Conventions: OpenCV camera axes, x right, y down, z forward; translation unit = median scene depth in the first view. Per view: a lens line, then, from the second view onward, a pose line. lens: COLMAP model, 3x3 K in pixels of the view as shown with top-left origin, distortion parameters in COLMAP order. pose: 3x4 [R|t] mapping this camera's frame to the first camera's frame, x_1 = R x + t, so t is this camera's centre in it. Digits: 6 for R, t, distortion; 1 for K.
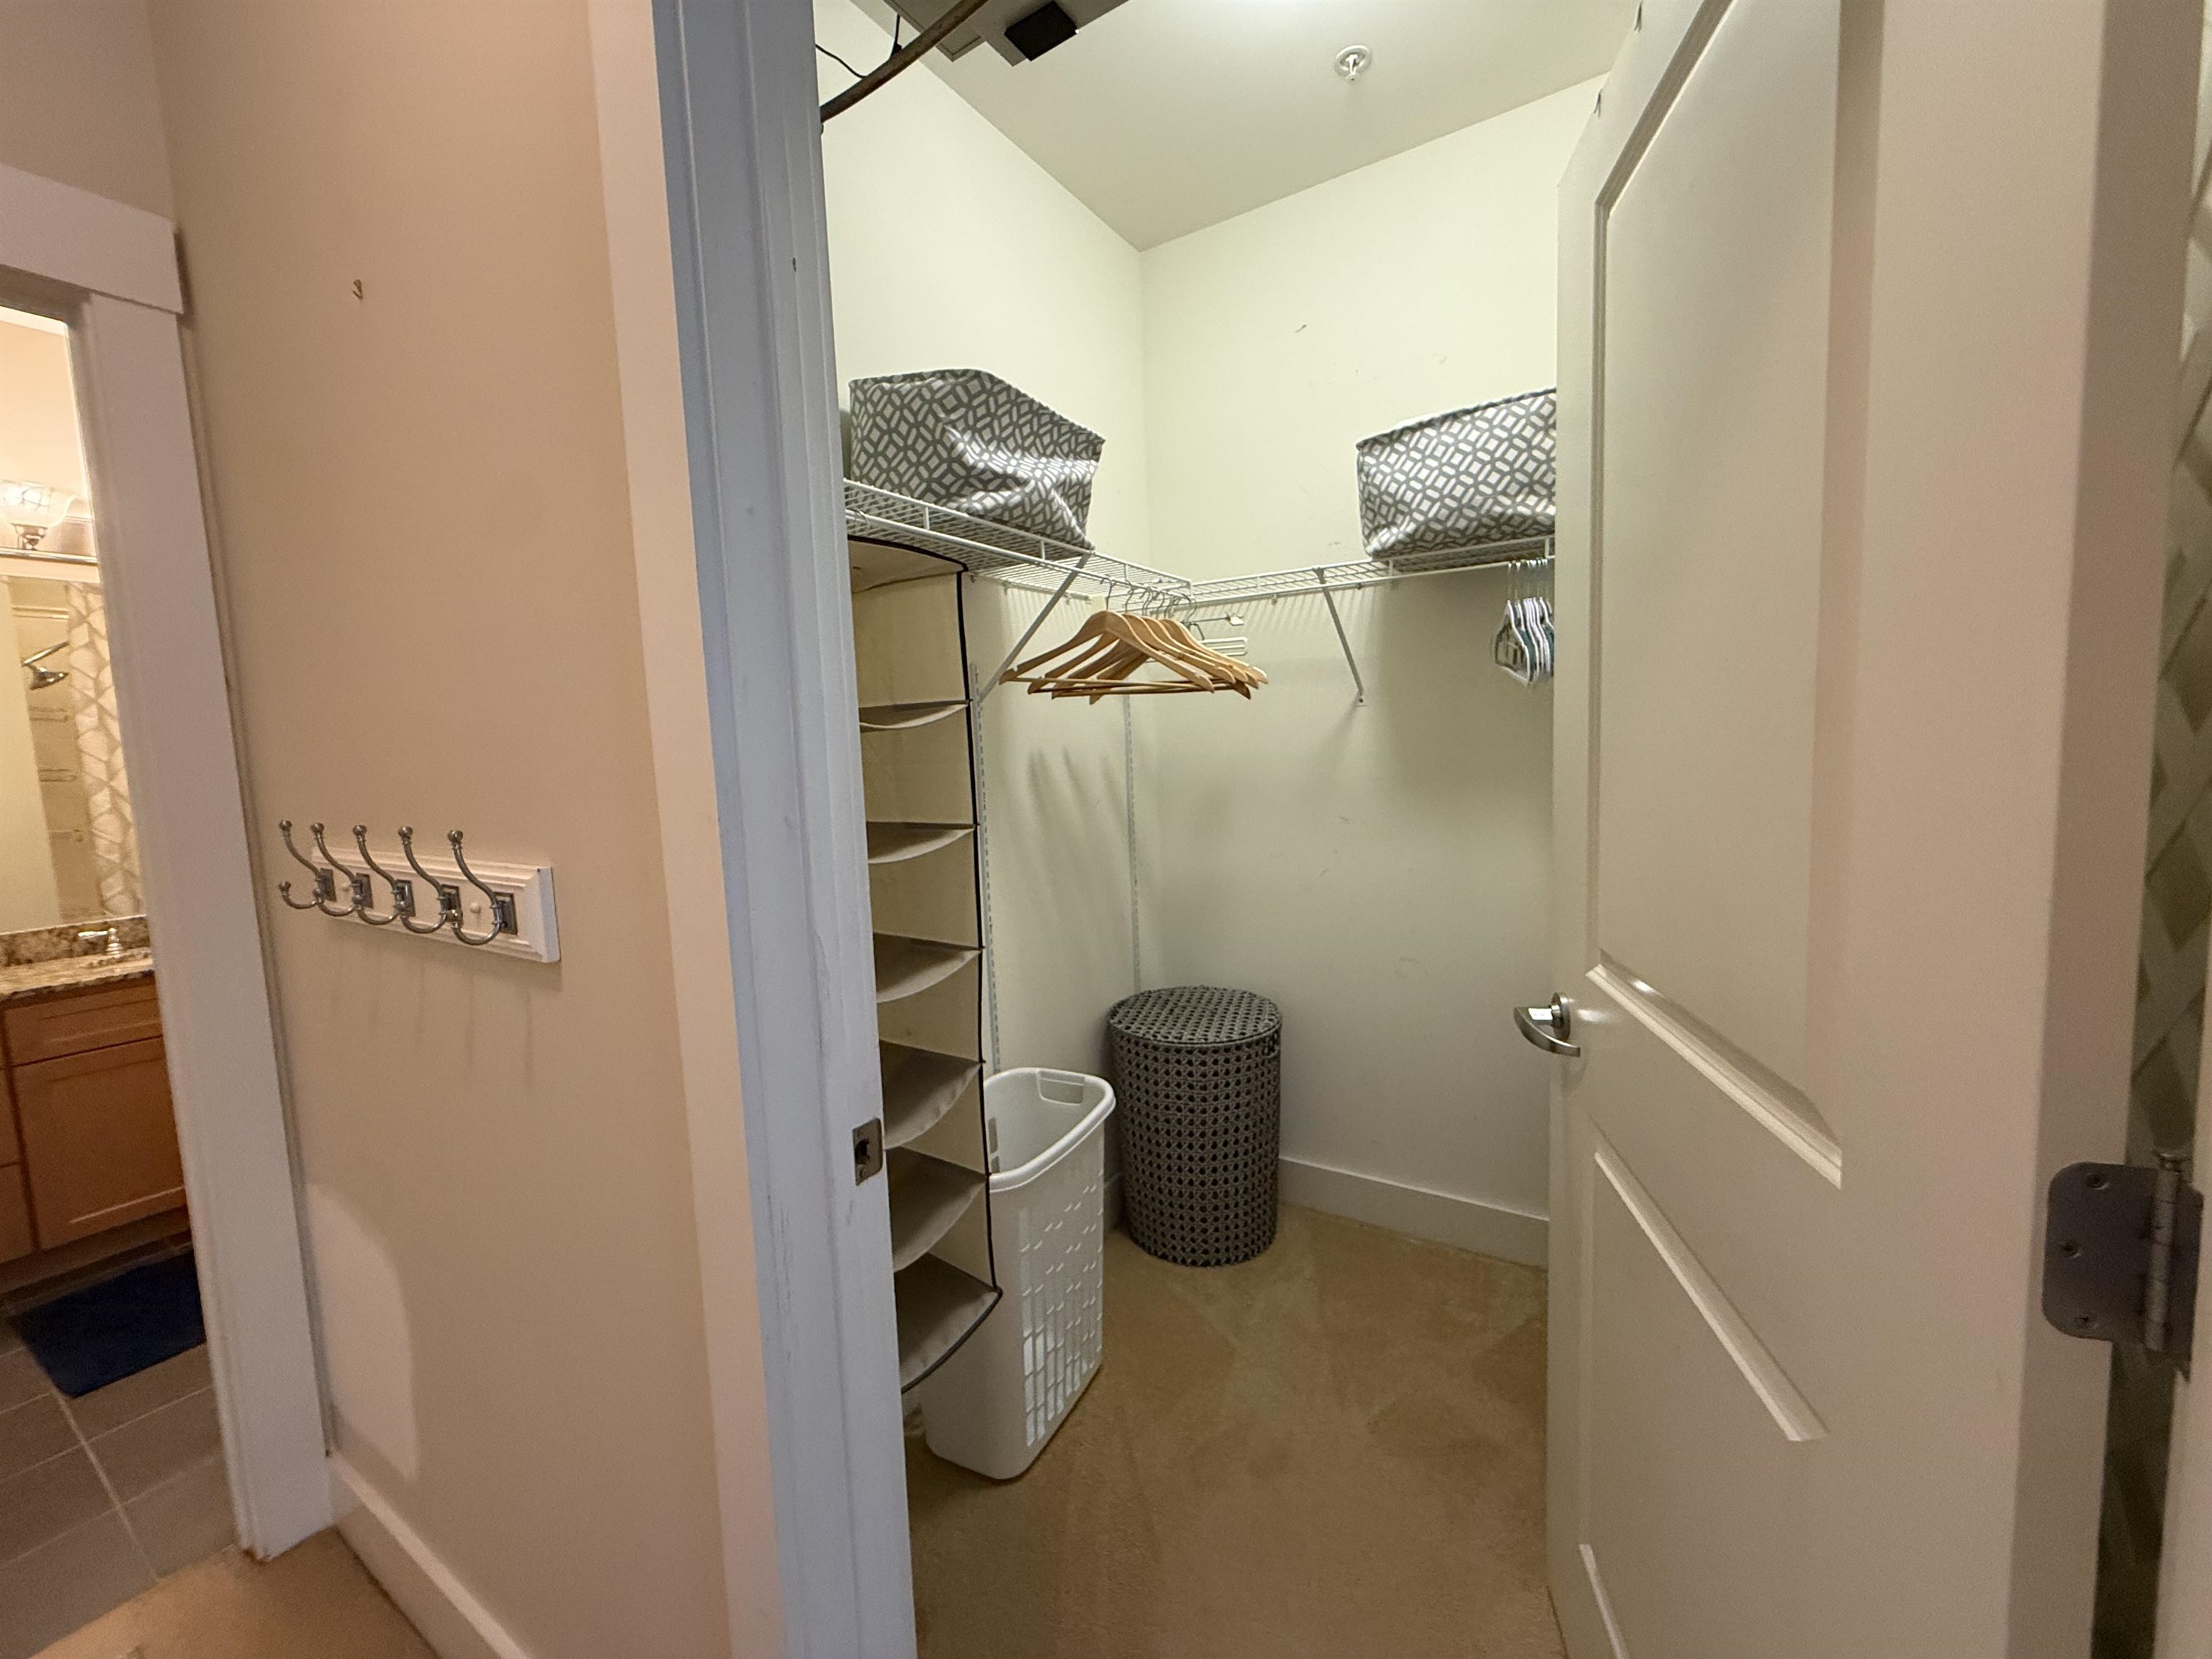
lens RADIAL K [[889.4, 0, 1100.4], [0, 889.4, 824.4], [0, 0, 1]] dist [0.001093, 0.000538]
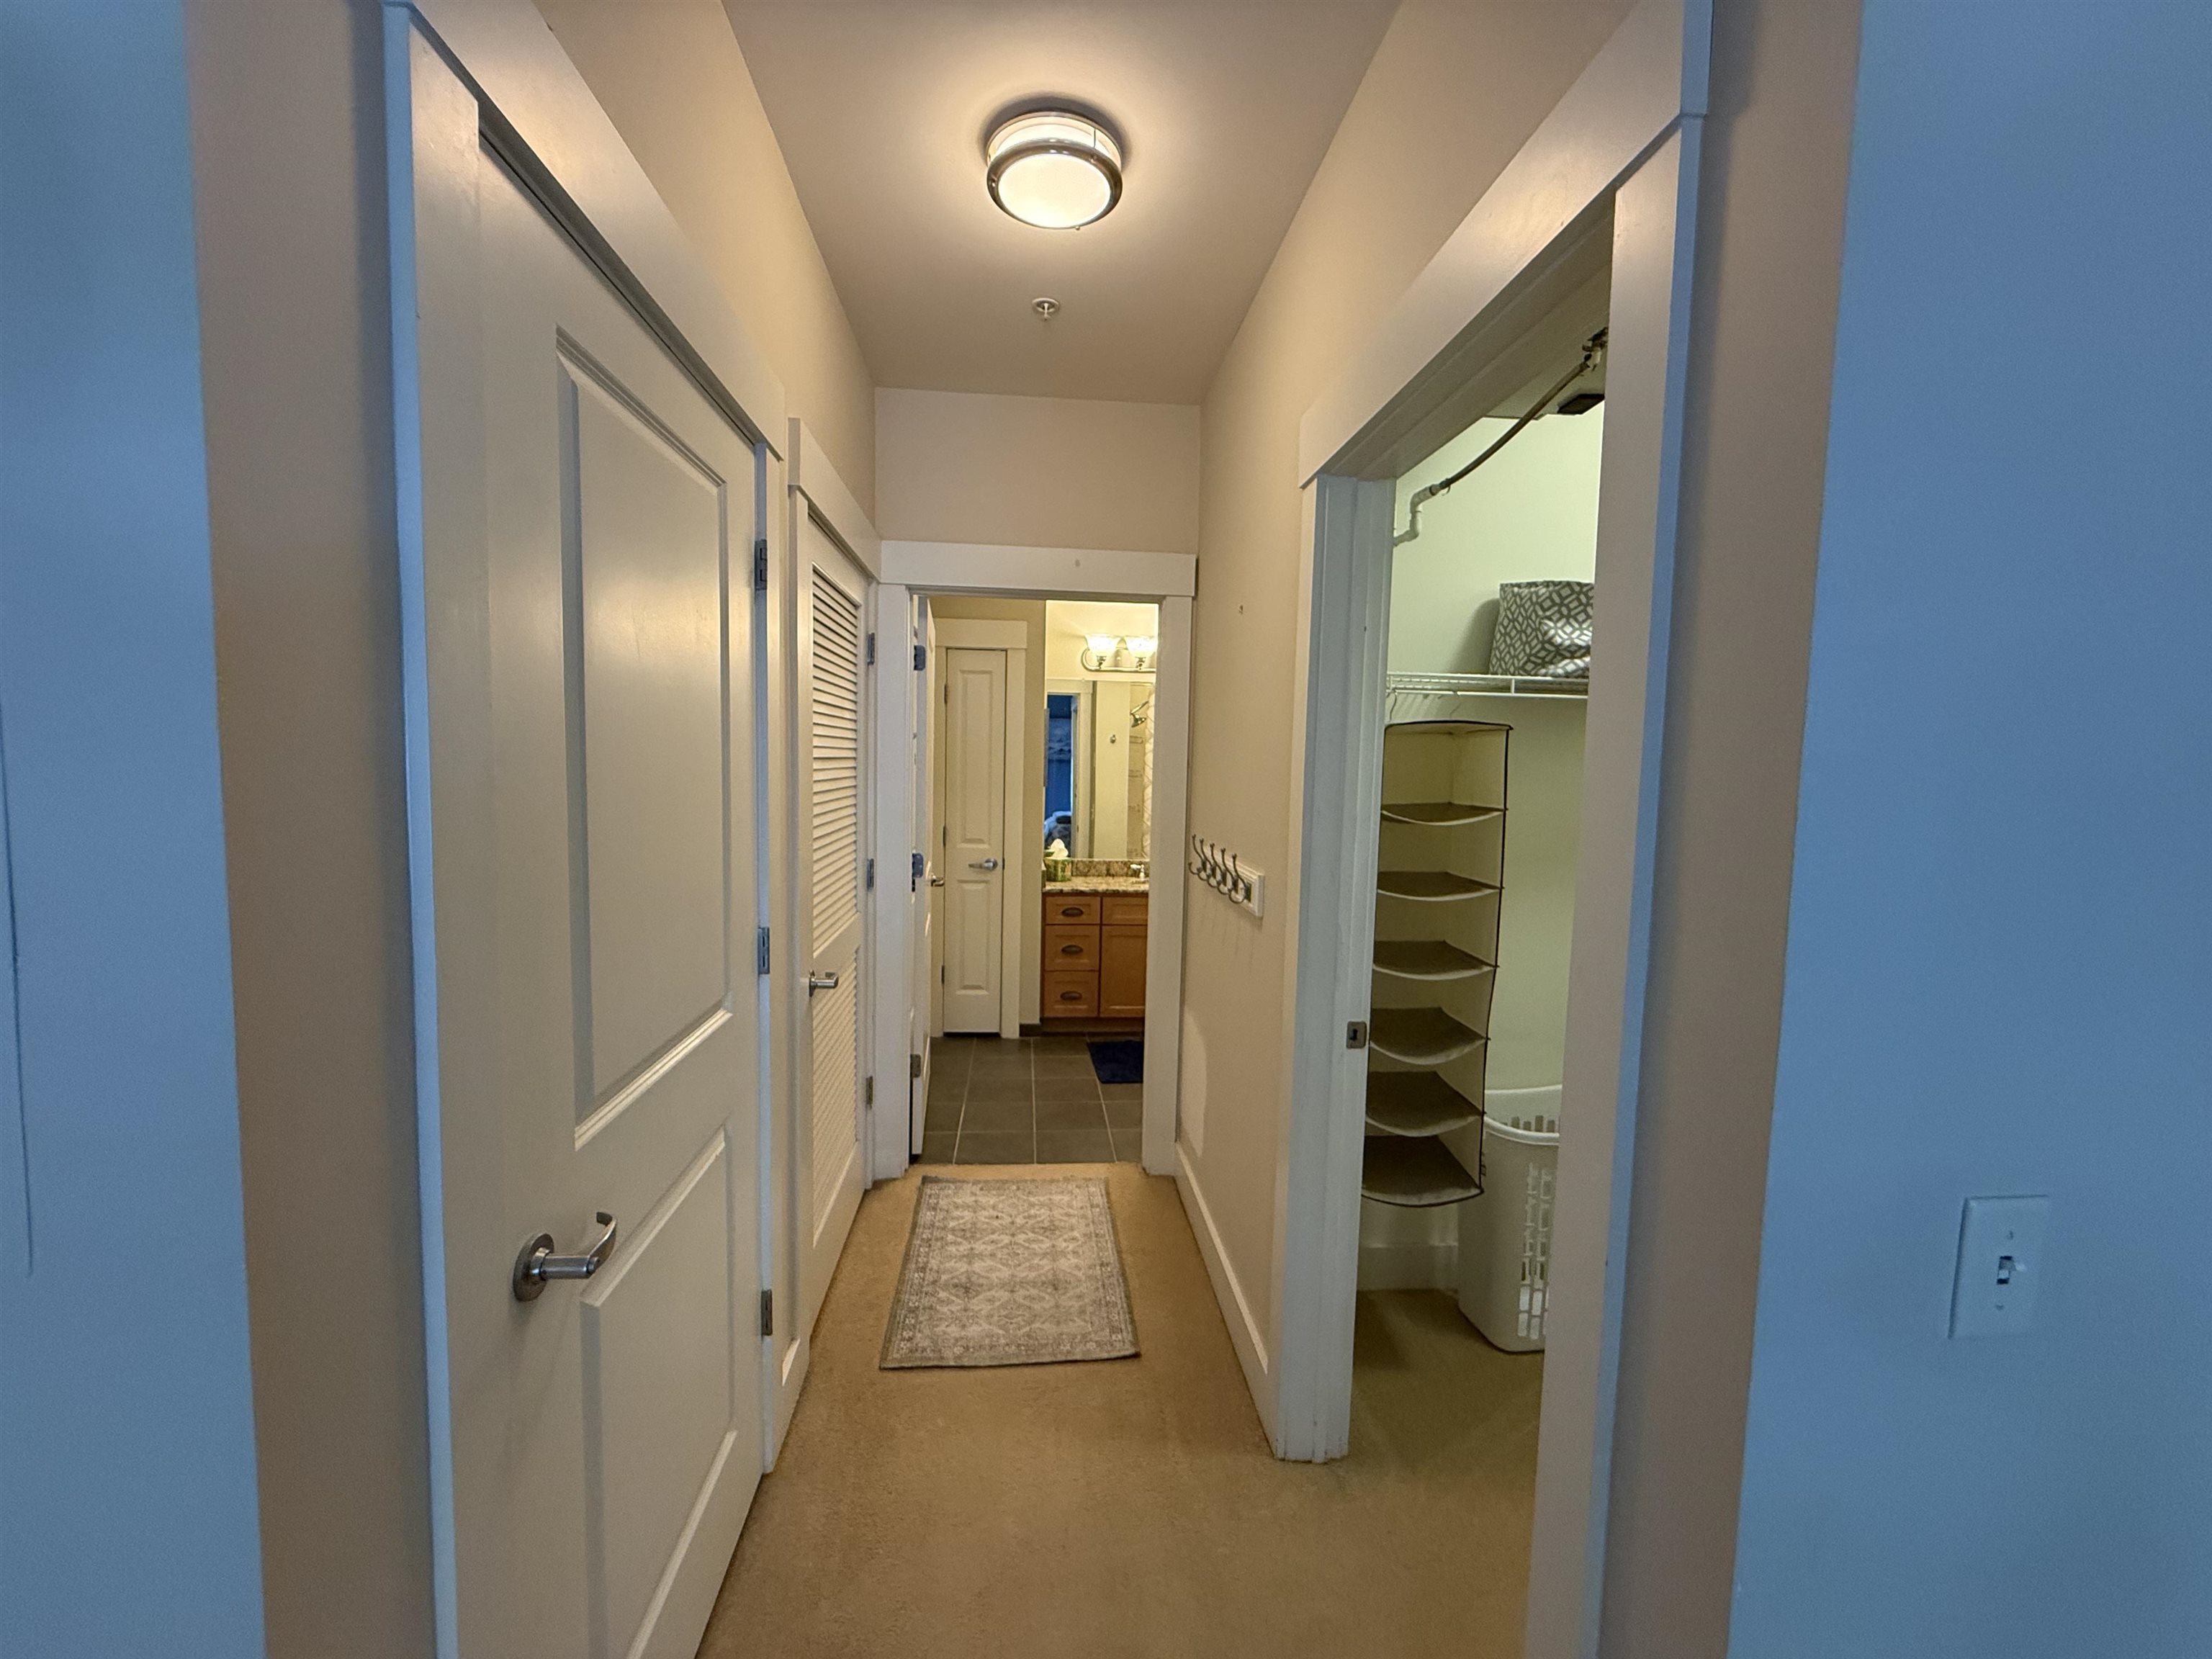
lens RADIAL K [[889.4, 0, 1100.4], [0, 889.4, 824.4], [0, 0, 1]] dist [0.001093, 0.000538]
pose [[0.615142, 0.112226, -0.780388, 0.561373], [-0.121353, 0.991499, 0.046929, -0.087140], [0.779021, 0.065834, 0.623532, -0.473382]]
